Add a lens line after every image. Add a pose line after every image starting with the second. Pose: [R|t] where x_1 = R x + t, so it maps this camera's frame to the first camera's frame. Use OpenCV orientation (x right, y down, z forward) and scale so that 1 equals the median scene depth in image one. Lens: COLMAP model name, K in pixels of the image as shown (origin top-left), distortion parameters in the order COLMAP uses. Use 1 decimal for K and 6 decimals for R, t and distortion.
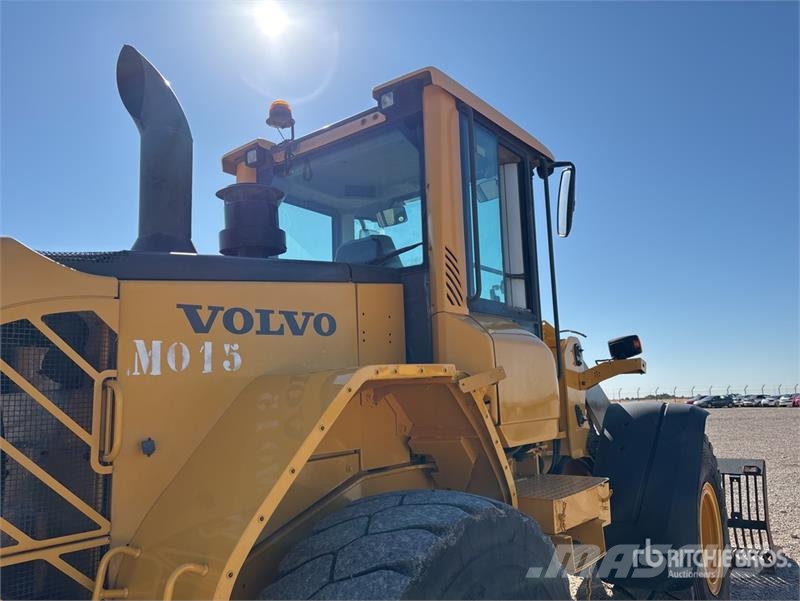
lens RADIAL K [[615.2, 0, 395.0], [0, 615.2, 296.7], [0, 0, 1]] dist [0.101671, -0.149943]
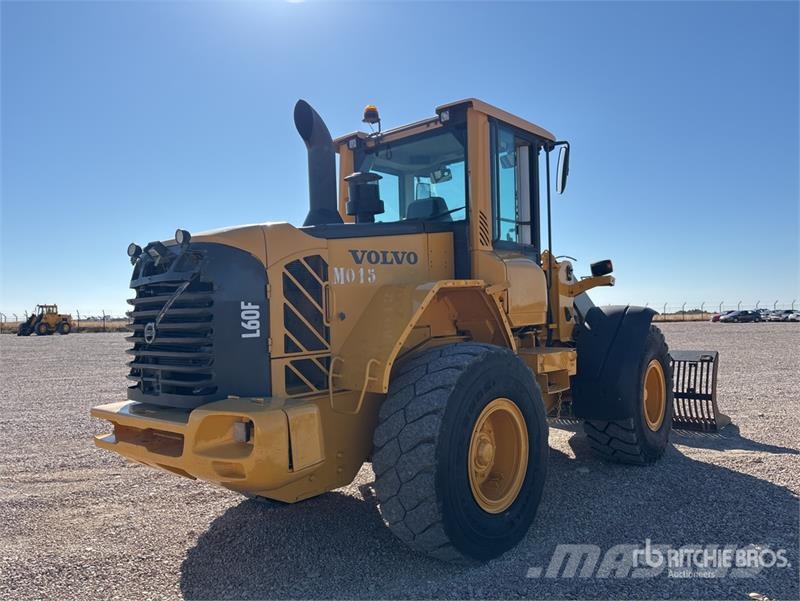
lens RADIAL K [[615.2, 0, 395.0], [0, 615.2, 296.7], [0, 0, 1]] dist [0.101671, -0.149943]
pose [[0.998873, 0.005151, -0.047179, -0.062069], [0.001345, 0.990622, 0.136625, -0.071661], [0.047441, -0.136535, 0.989499, -0.653713]]
